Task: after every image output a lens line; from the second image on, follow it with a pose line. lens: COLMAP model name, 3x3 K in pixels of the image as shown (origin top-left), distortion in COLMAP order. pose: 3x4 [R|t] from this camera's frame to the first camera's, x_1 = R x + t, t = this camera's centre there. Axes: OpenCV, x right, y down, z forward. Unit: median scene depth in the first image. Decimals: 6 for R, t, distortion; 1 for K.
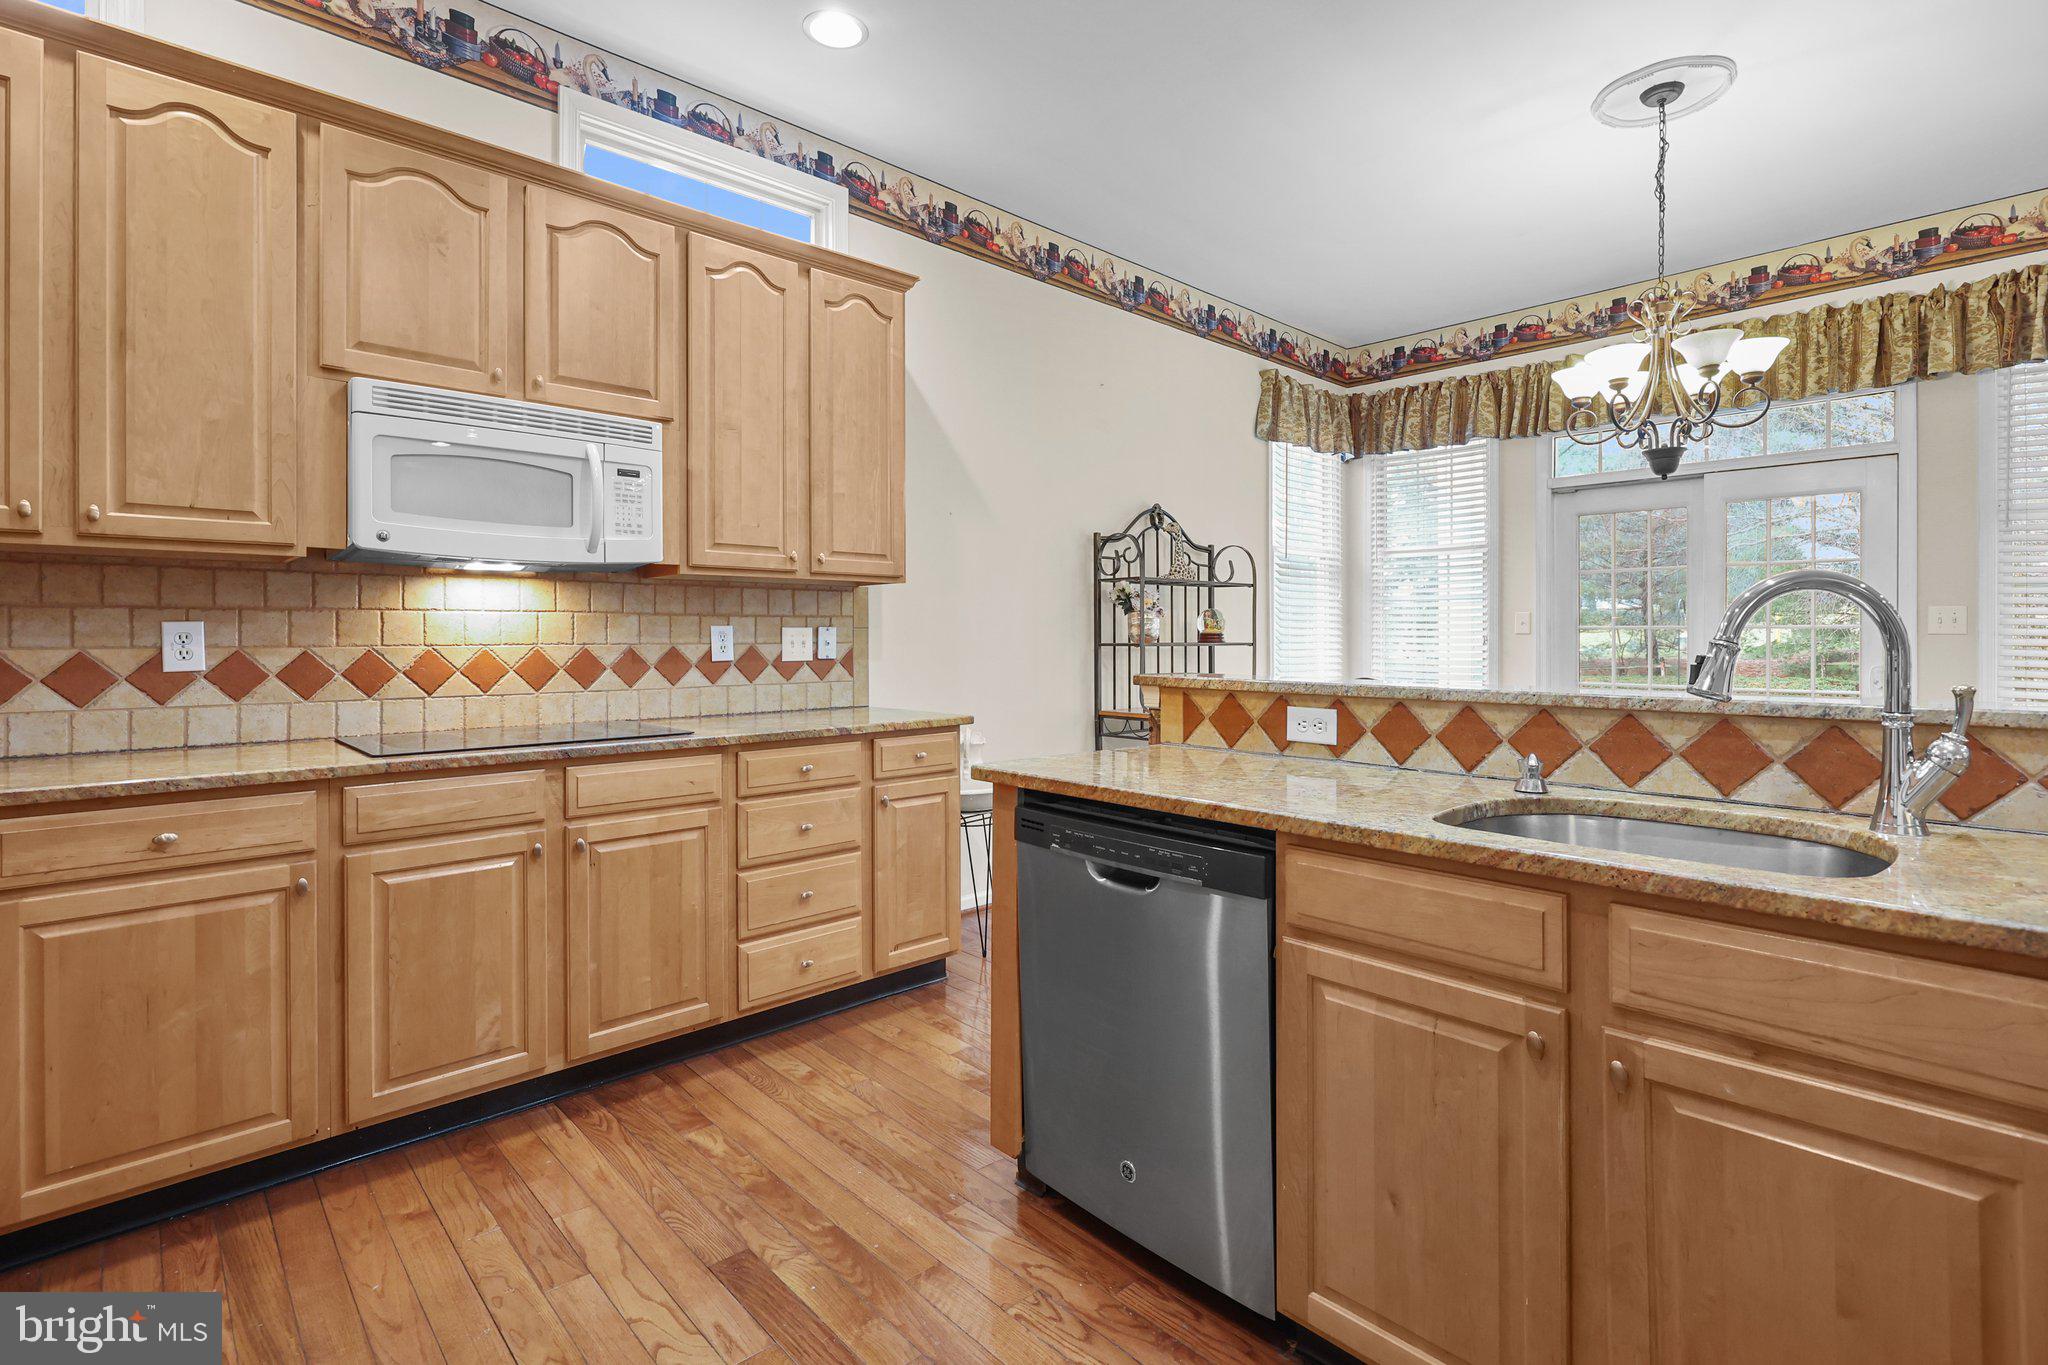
lens RADIAL K [[984.0, 0, 1043.9], [0, 984.0, 631.8], [0, 0, 1]] dist [0.001016, 0.000976]
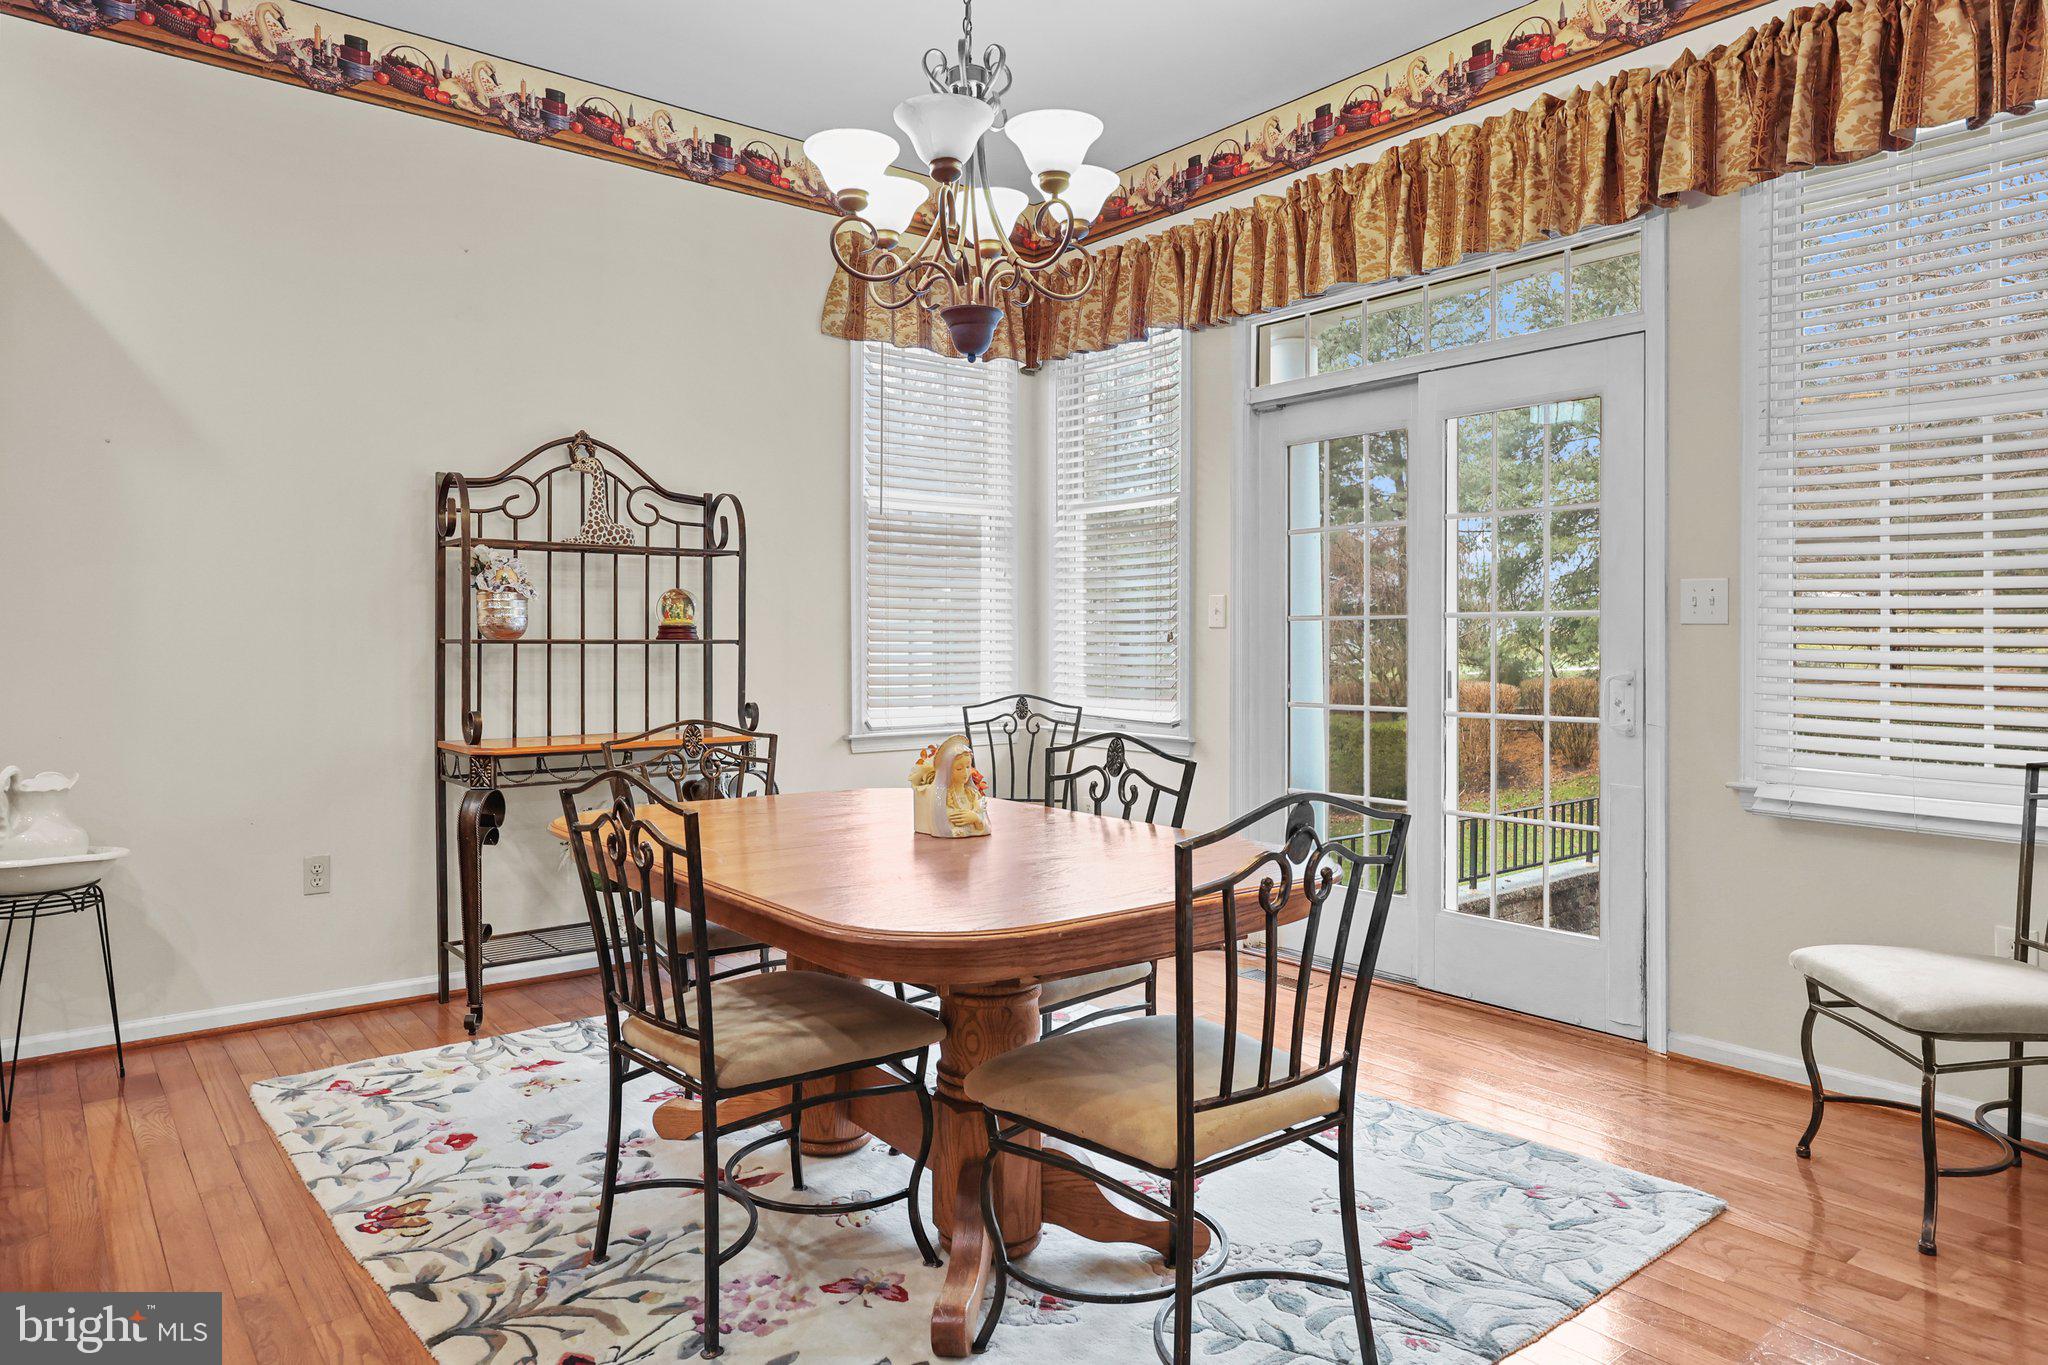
lens RADIAL K [[1311.2, 0, 1033.3], [0, 1311.2, 630.6], [0, 0, 1]] dist [-0.004040, 0.003077]
pose [[0.997207, 0.000879, -0.074687, 0.724925], [-0.001159, 0.999993, -0.003694, 0.012188], [0.074684, 0.003770, 0.997200, 0.209744]]
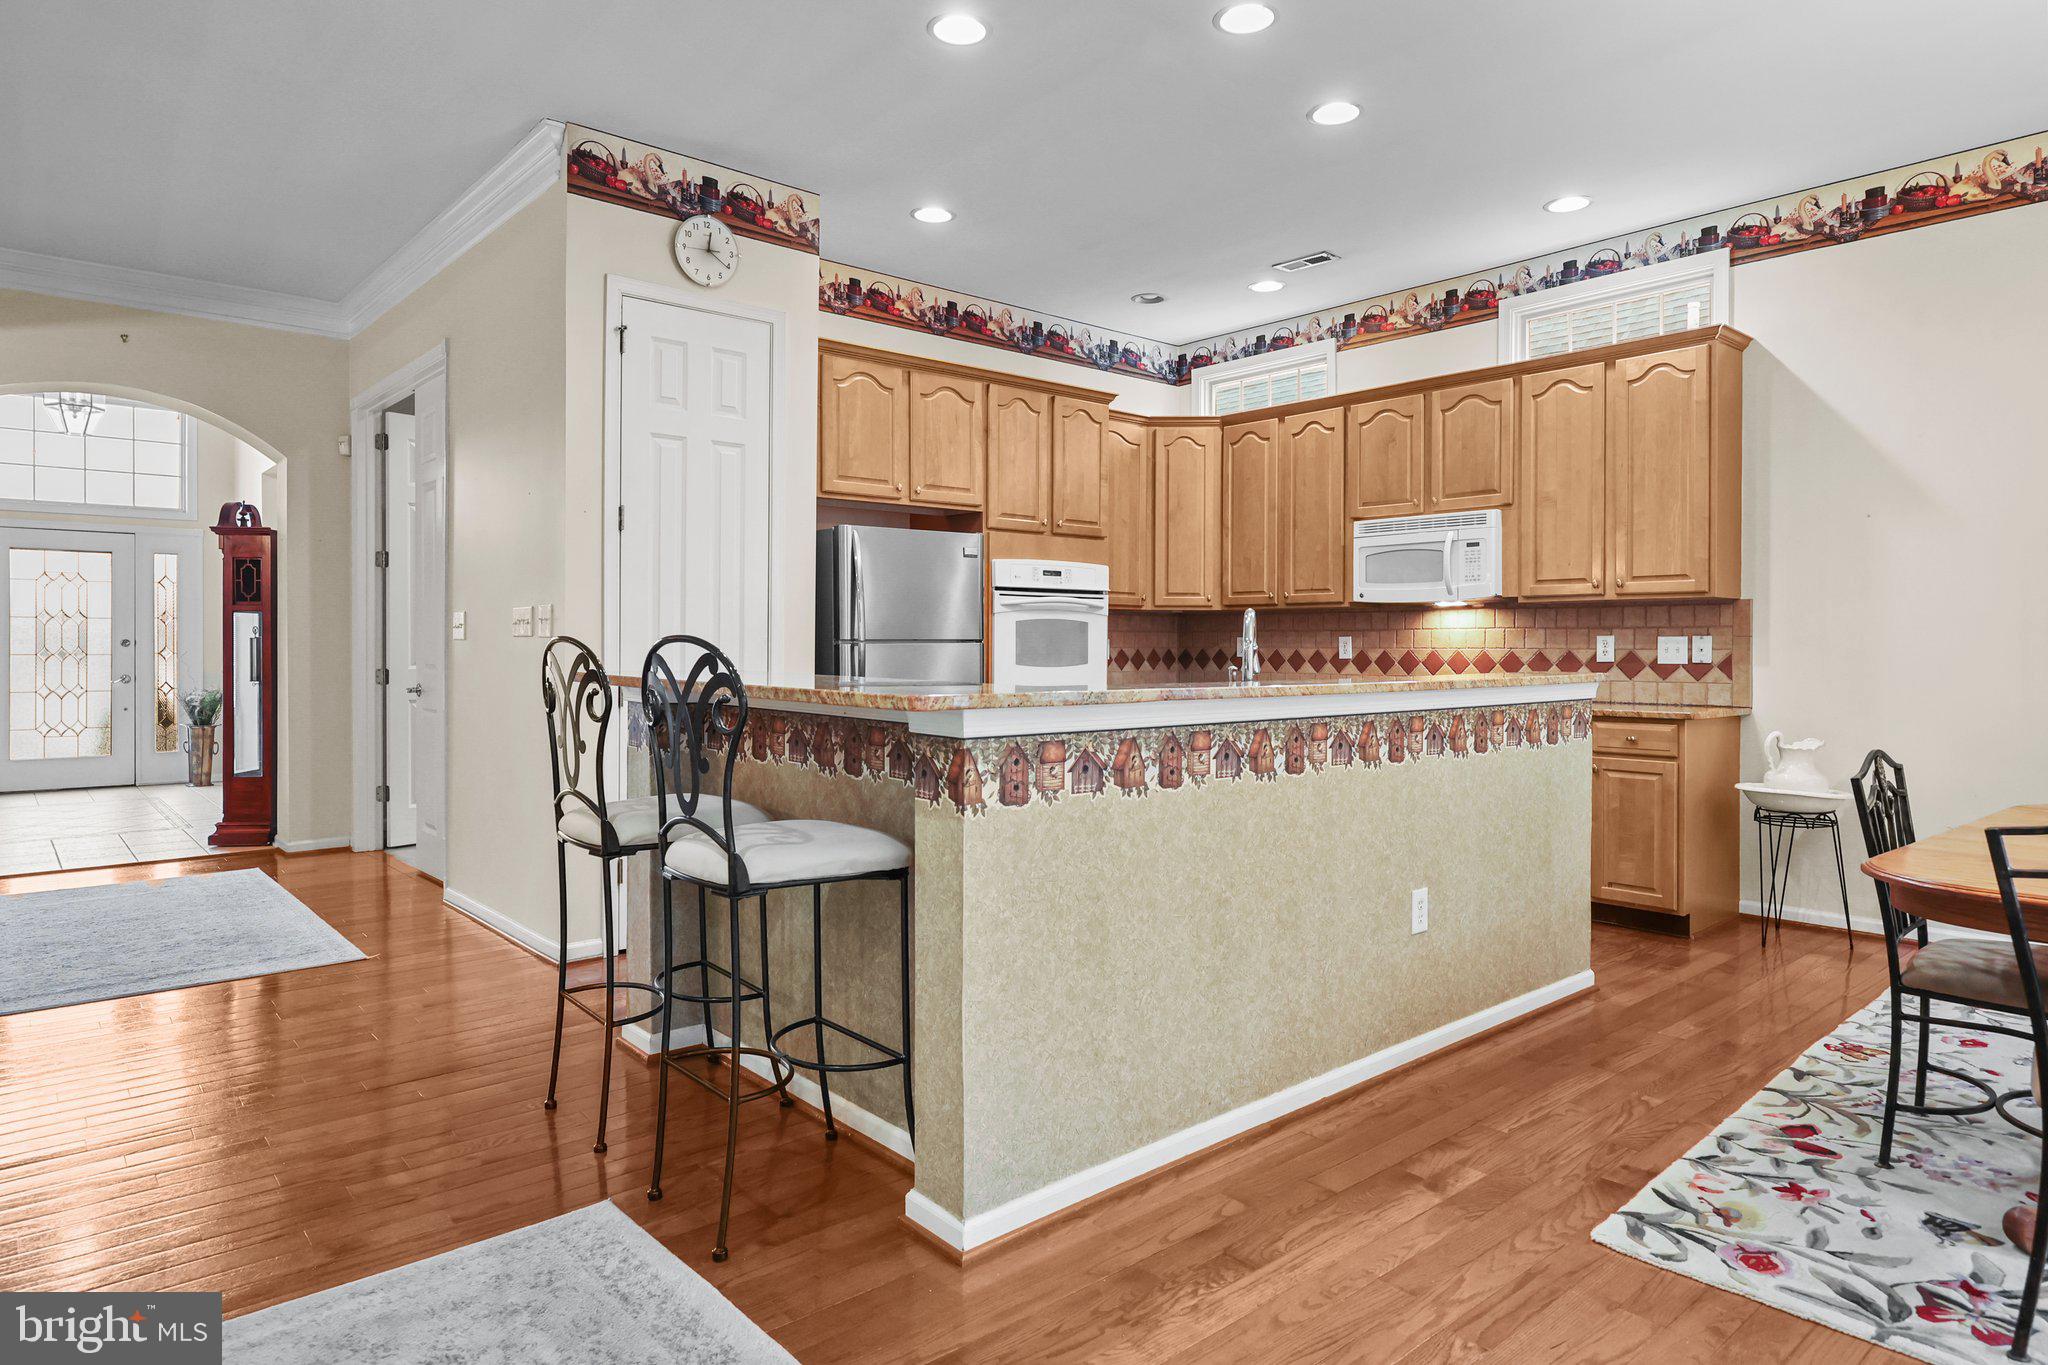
lens RADIAL K [[1209.7, 0, 1017.9], [0, 1209.7, 646.0], [0, 0, 1]] dist [0.003717, 0.001278]
pose [[-0.052985, 0.002286, -0.998593, 1.378207], [0.002645, 0.999994, 0.002149, 0.002209], [0.998592, -0.002528, -0.052991, 0.287308]]
